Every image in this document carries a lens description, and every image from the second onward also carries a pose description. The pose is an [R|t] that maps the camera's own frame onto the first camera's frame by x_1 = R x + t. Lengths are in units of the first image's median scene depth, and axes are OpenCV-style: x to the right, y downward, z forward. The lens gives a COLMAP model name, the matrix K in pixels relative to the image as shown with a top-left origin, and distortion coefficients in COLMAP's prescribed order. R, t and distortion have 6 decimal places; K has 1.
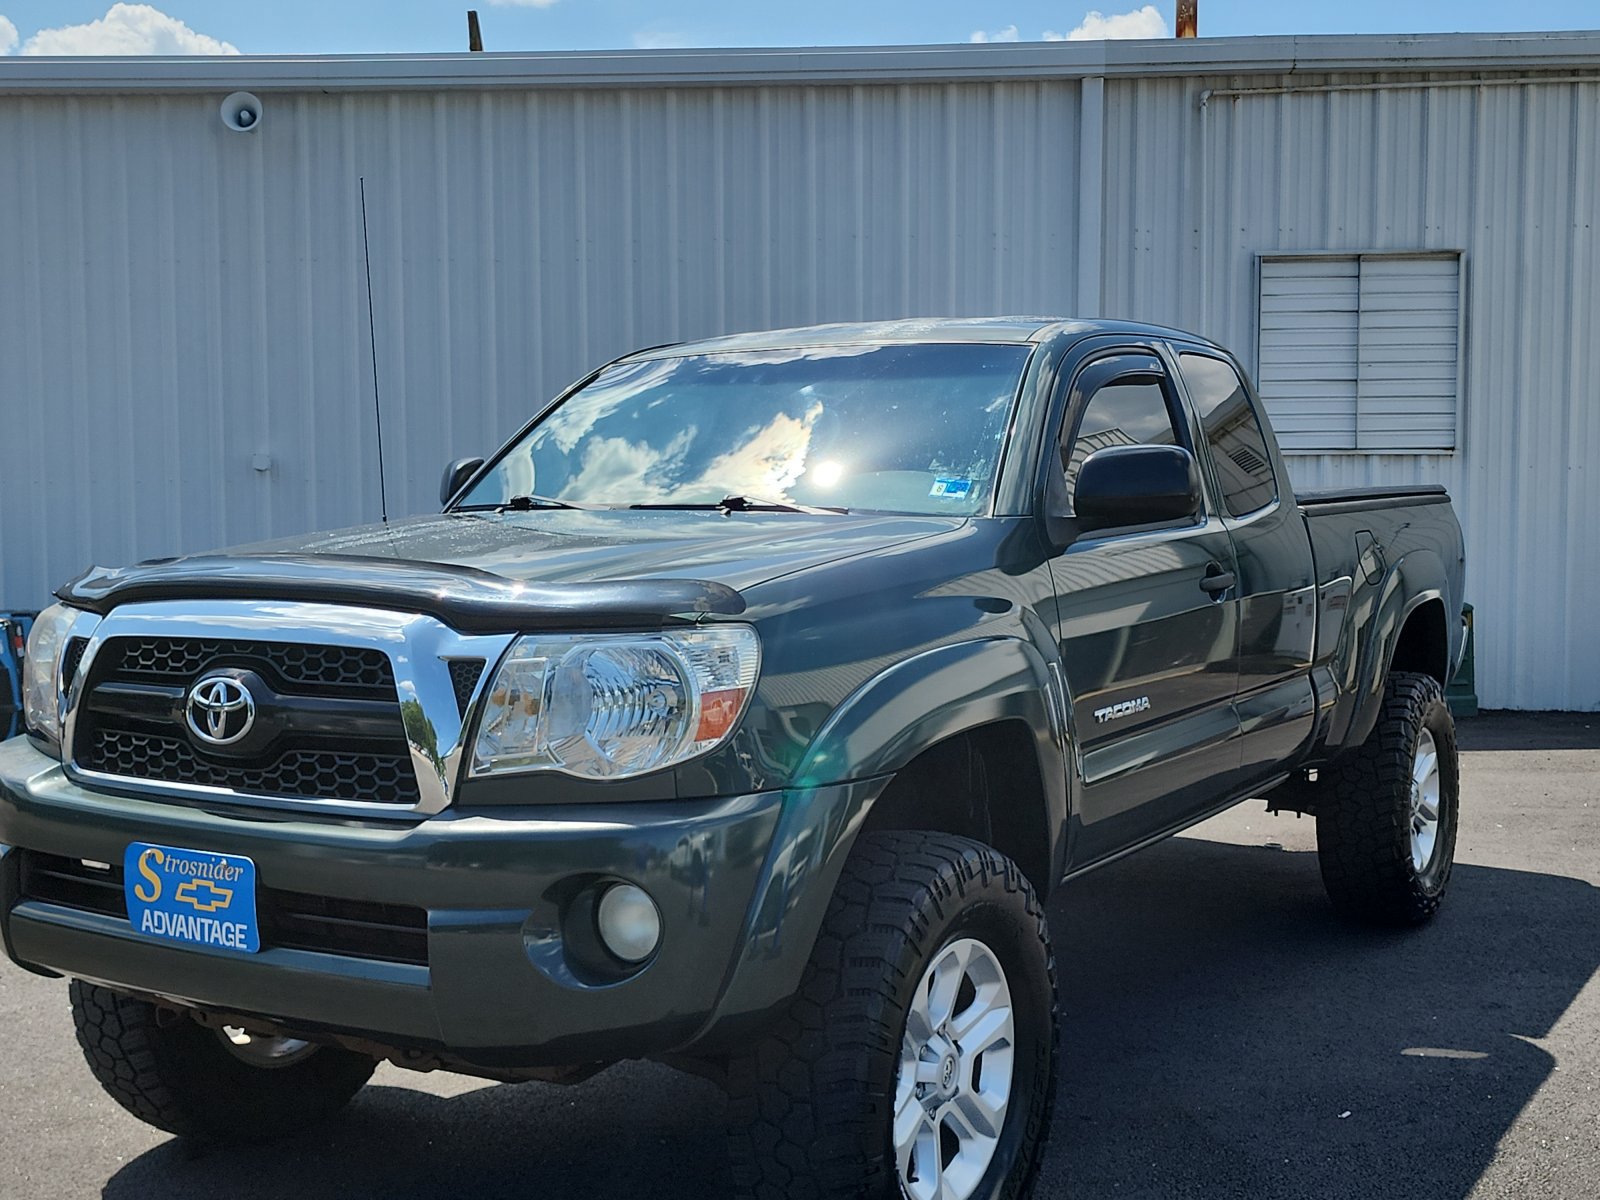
lens RADIAL K [[1846.1, 0, 781.2], [0, 1846.1, 606.9], [0, 0, 1]] dist [0.174294, -0.324530]
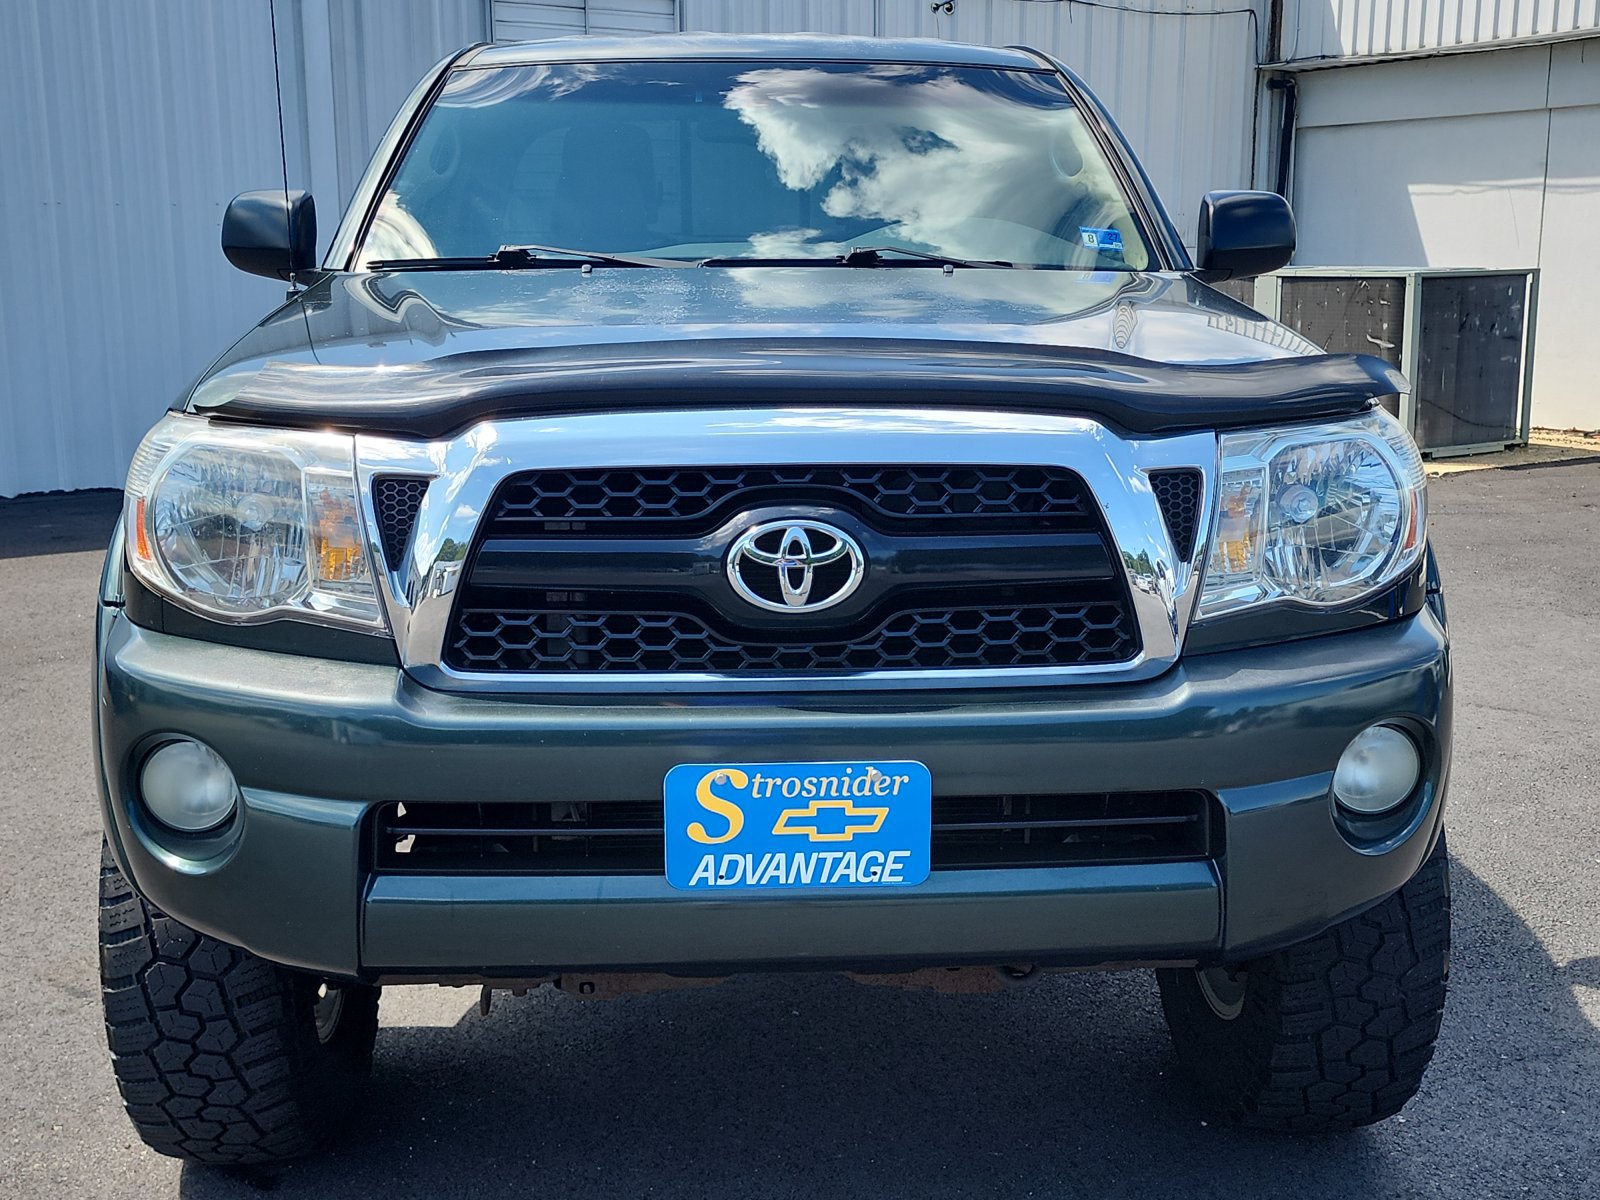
lens RADIAL K [[1846.1, 0, 781.2], [0, 1846.1, 606.9], [0, 0, 1]] dist [0.174294, -0.324530]
pose [[0.819409, -0.107562, 0.563027, -0.704589], [0.036591, 0.990048, 0.135887, -0.024804], [-0.572040, -0.090745, 0.815190, 0.431587]]
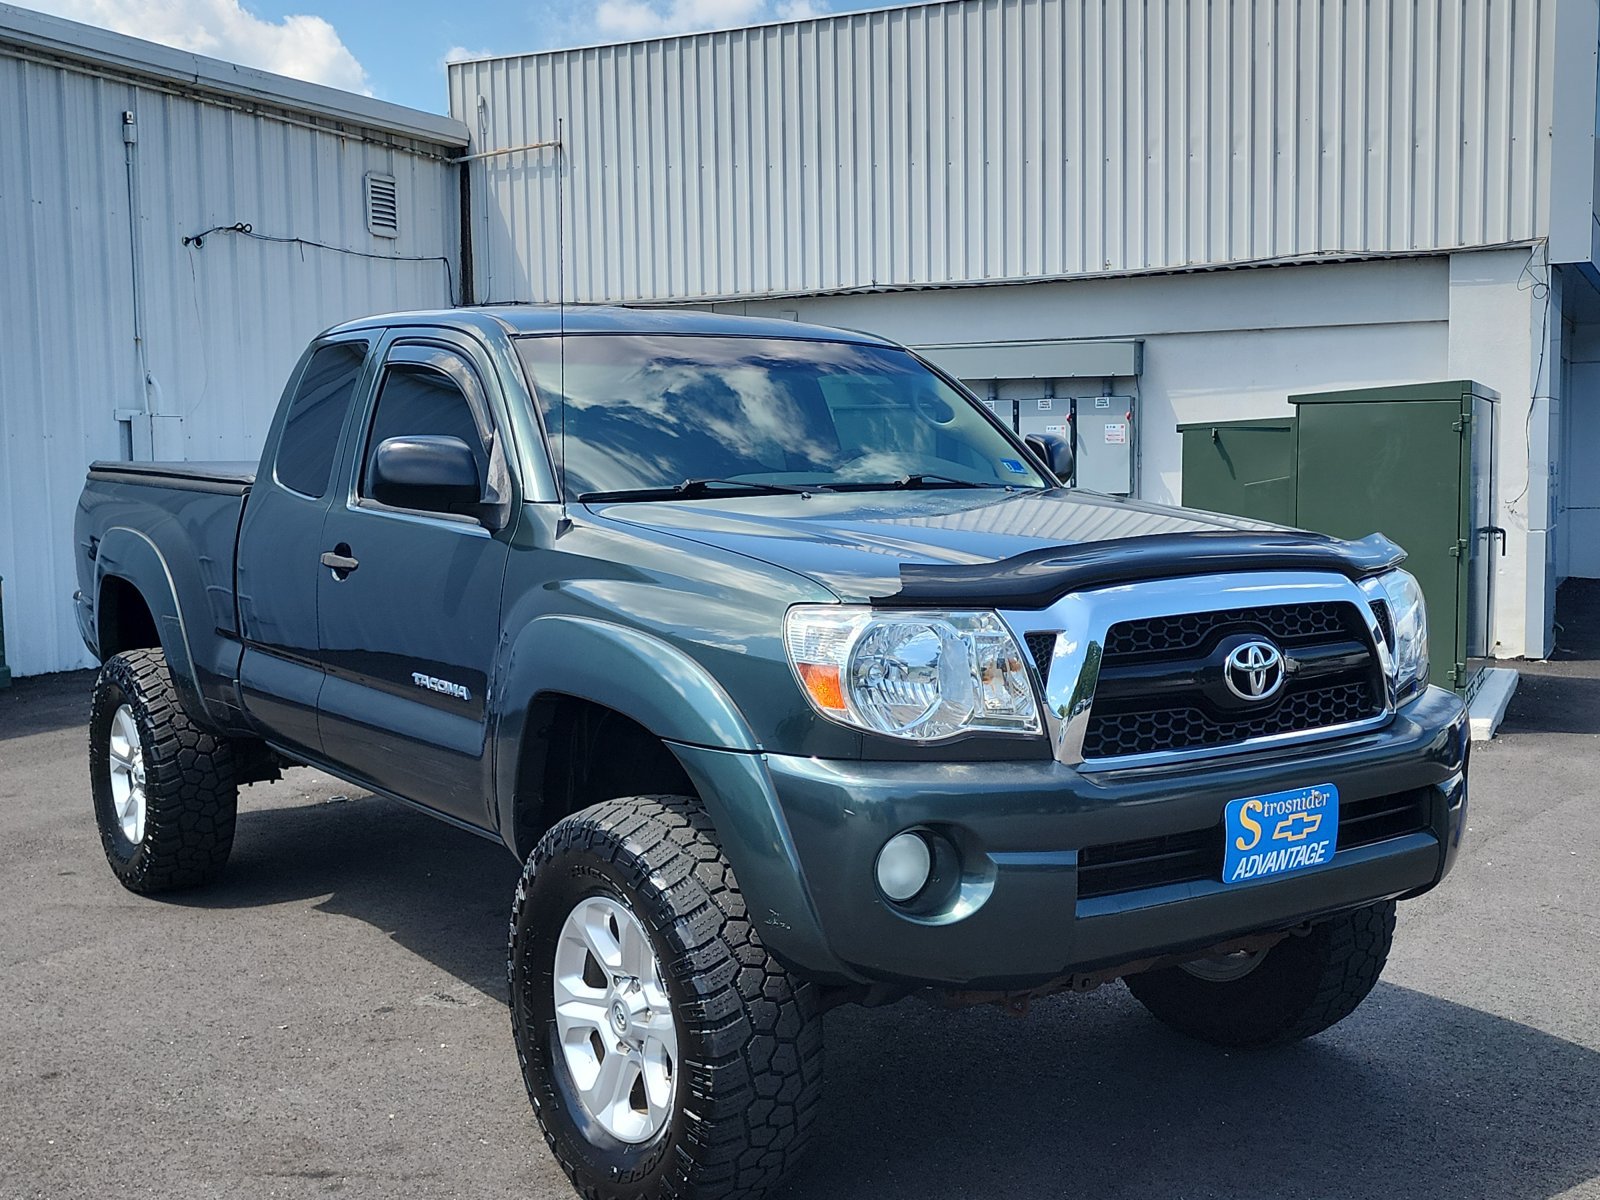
lens RADIAL K [[1975.6, 0, 800.0], [0, 1975.6, 600.0], [0, 0, 1]] dist [0.081258, -0.036724]
pose [[0.359734, -0.078287, 0.929765, -1.521825], [0.073267, 0.995767, 0.055497, -0.074446], [-0.930174, 0.048157, 0.363947, 0.820361]]
